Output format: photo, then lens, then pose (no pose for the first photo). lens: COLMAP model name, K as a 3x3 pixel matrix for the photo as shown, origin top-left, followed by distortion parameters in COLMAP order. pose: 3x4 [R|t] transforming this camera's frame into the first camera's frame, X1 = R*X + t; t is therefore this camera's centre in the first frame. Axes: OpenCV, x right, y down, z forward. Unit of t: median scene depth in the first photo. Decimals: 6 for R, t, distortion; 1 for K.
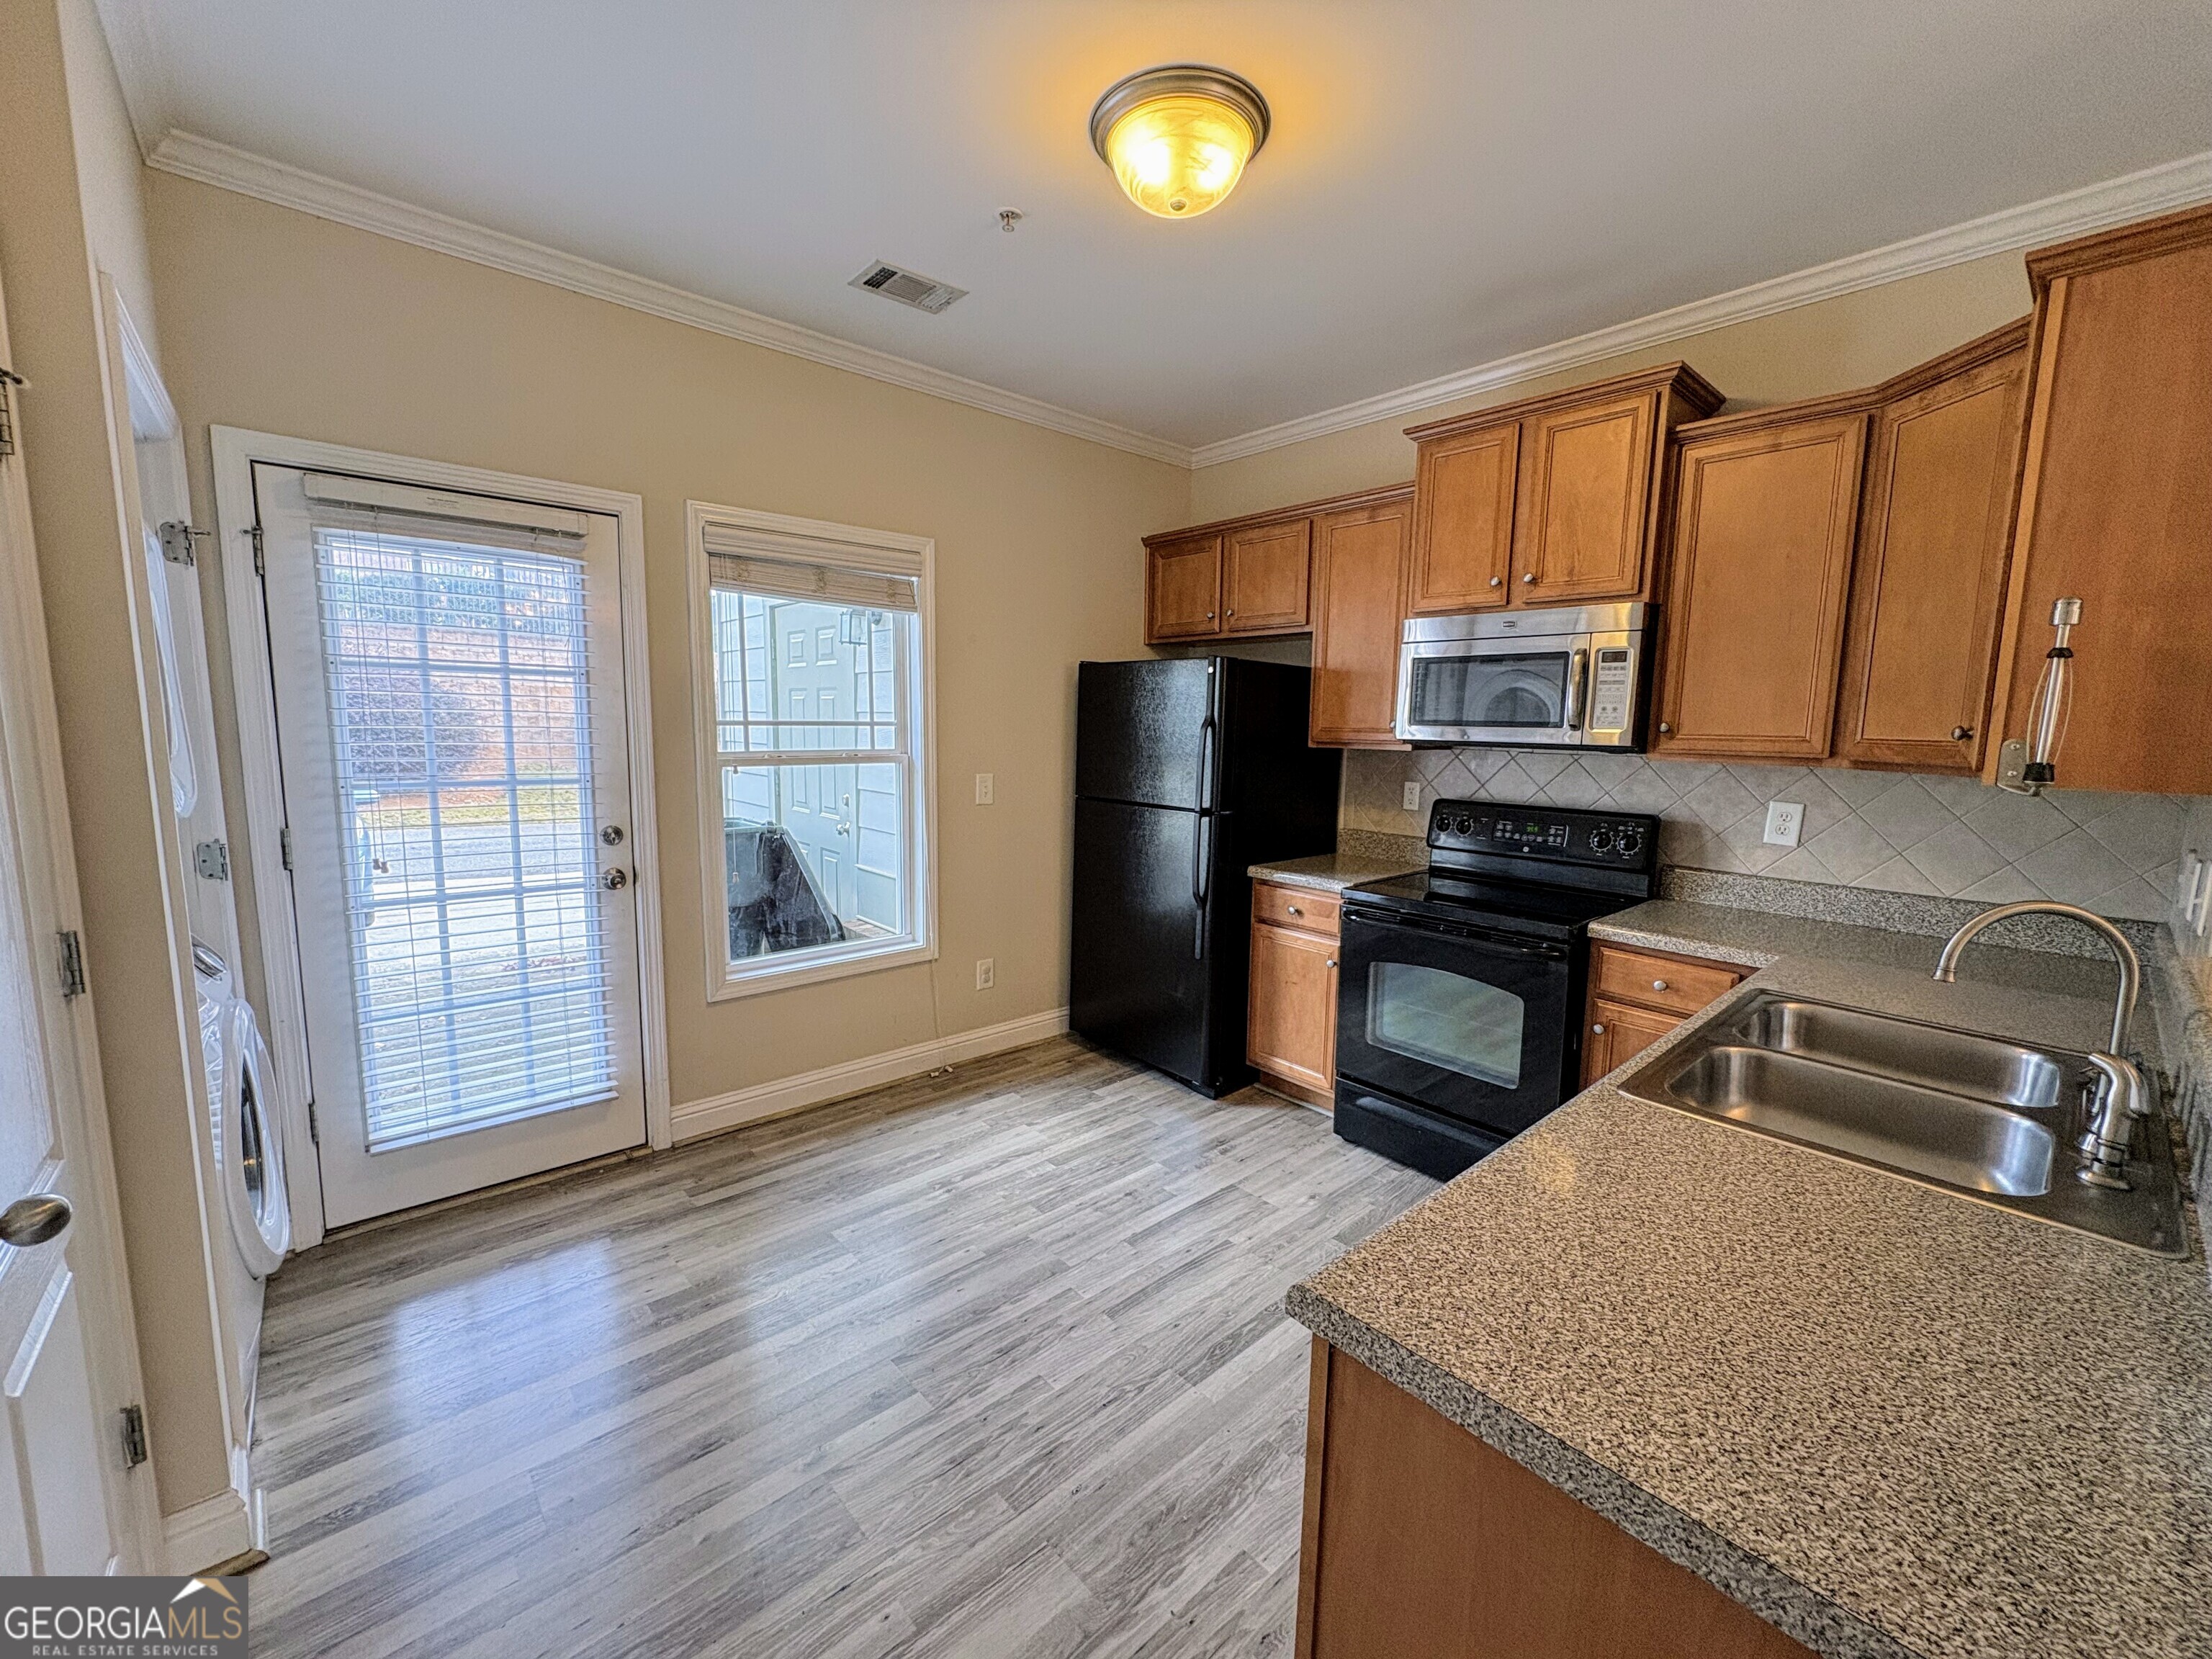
lens RADIAL K [[883.5, 0, 1106.0], [0, 883.5, 829.5], [0, 0, 1]] dist [-0.001109, -0.000330]
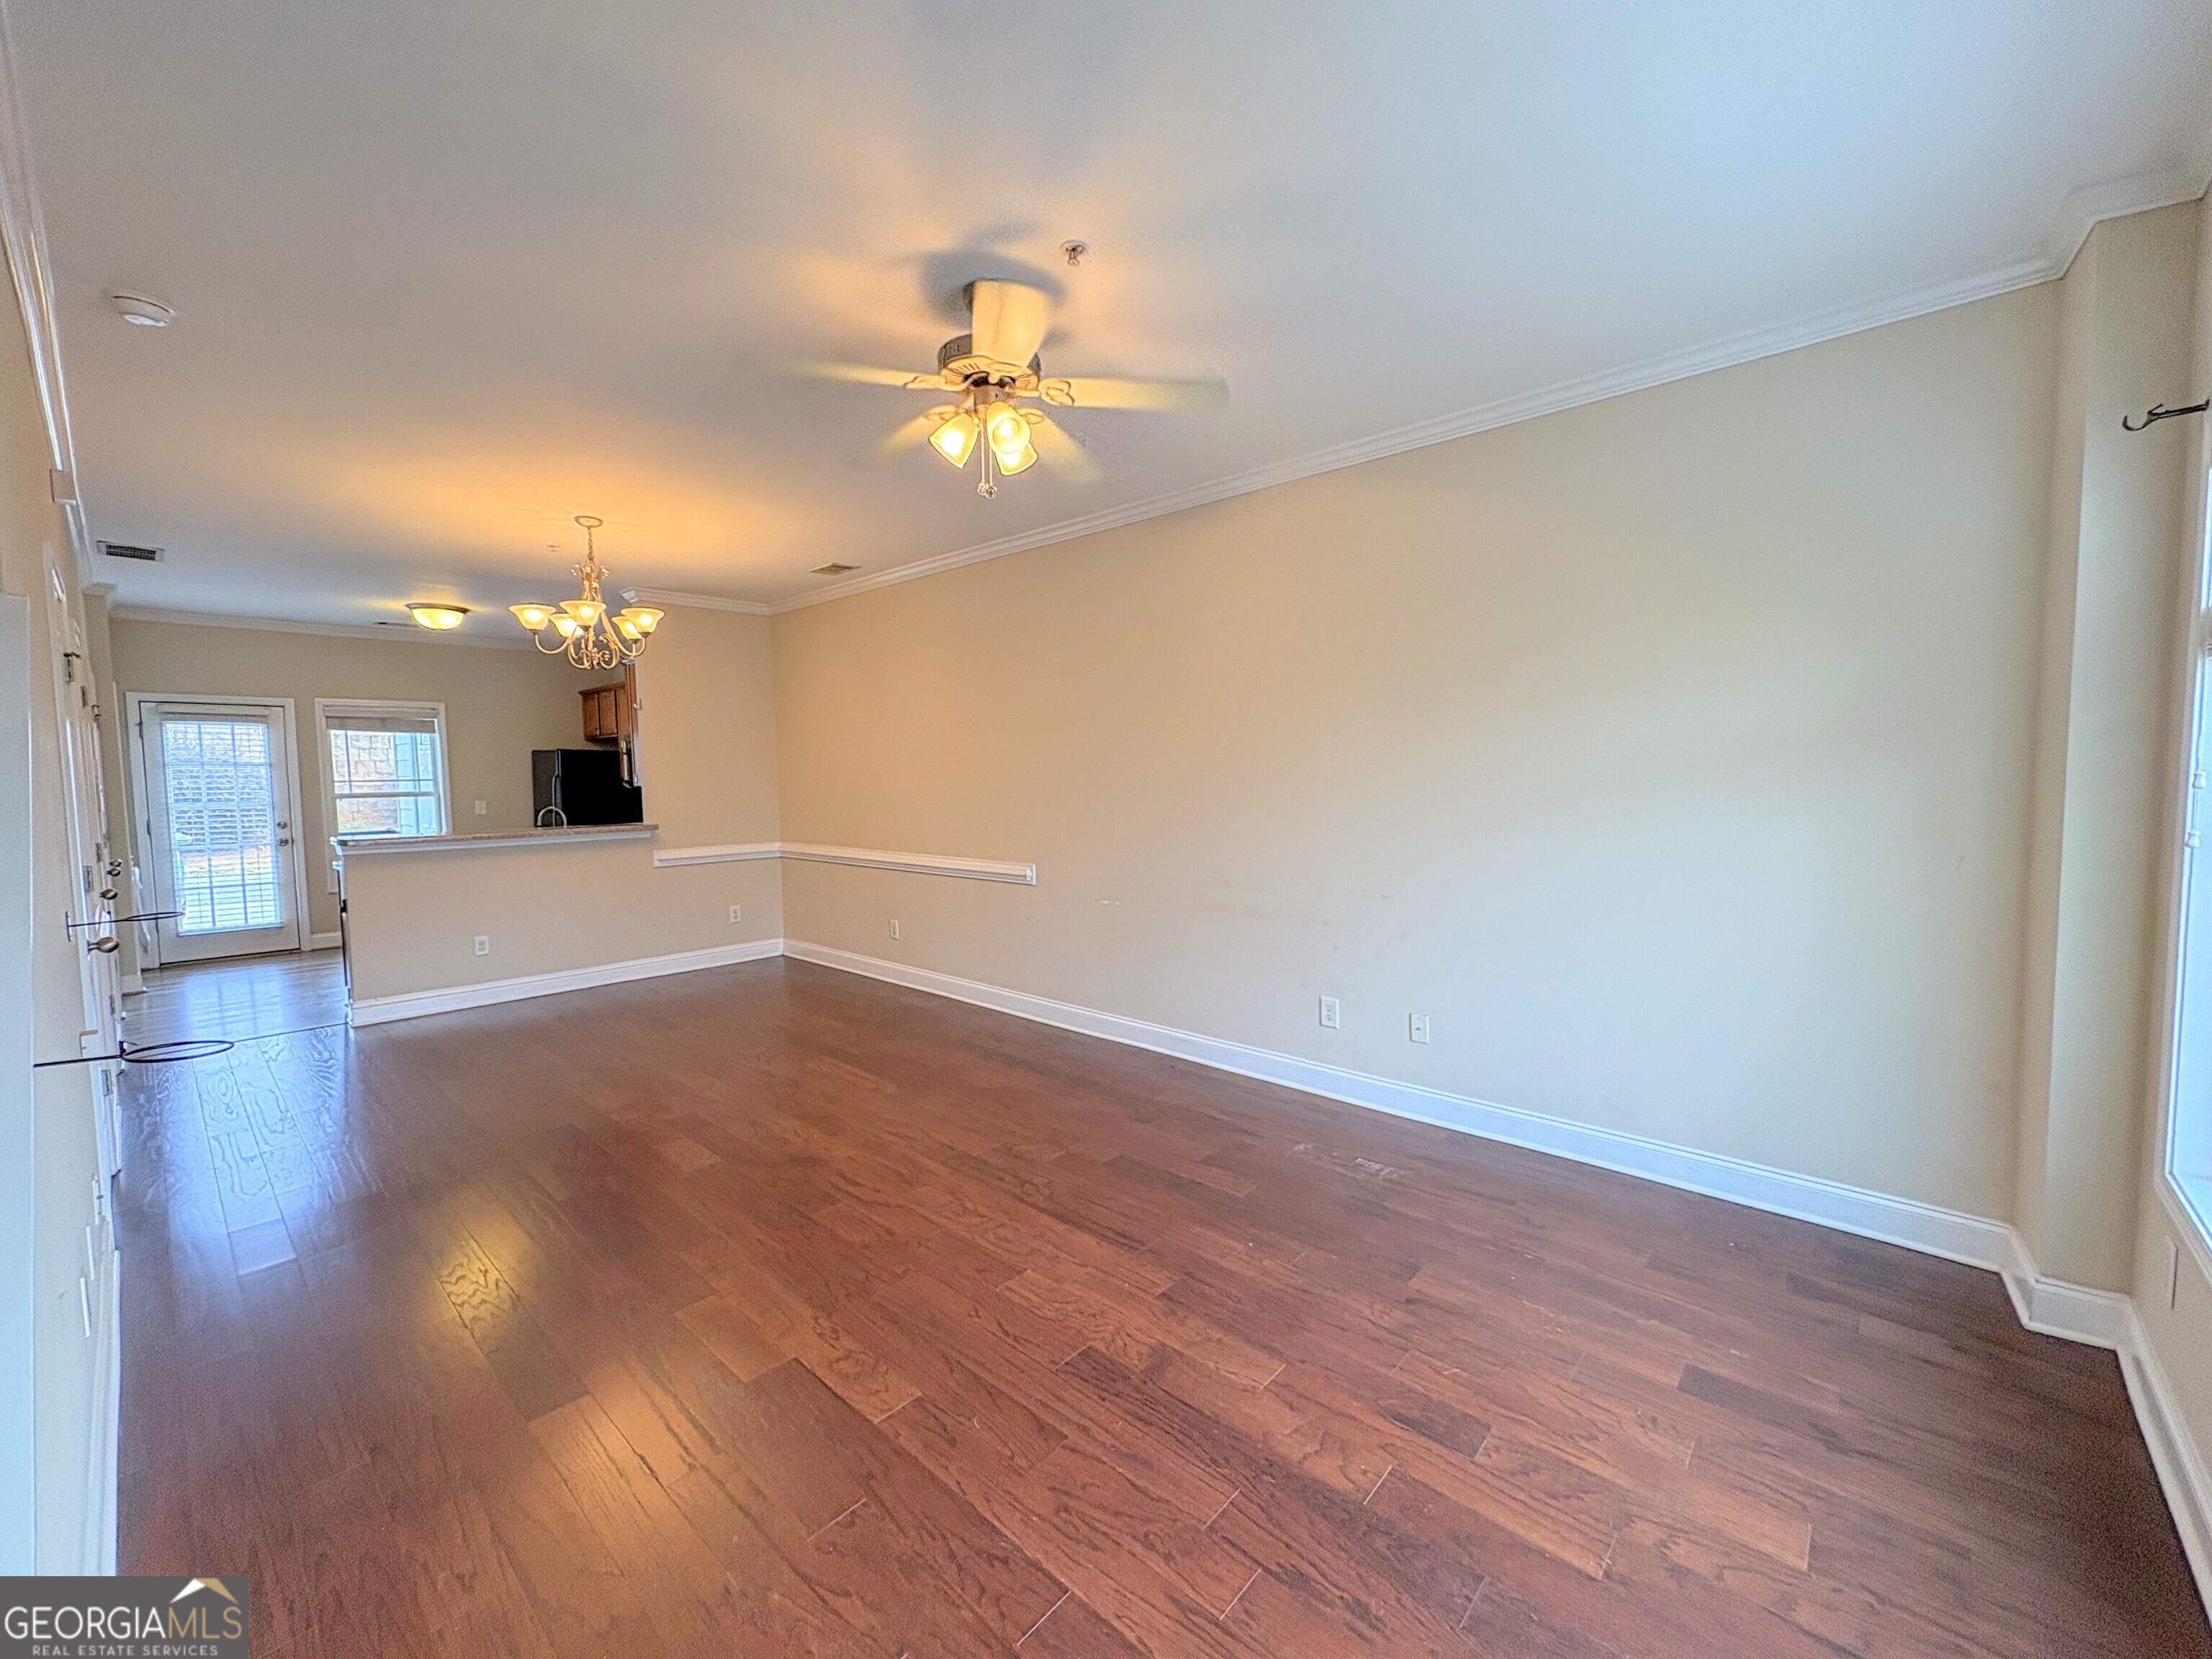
lens RADIAL K [[883.5, 0, 1106.0], [0, 883.5, 829.5], [0, 0, 1]] dist [-0.001109, -0.000330]
pose [[0.993502, -0.037900, 0.107315, 1.560334], [0.044346, 0.997311, -0.058338, 0.274882], [-0.104815, 0.062718, 0.992512, -1.823162]]
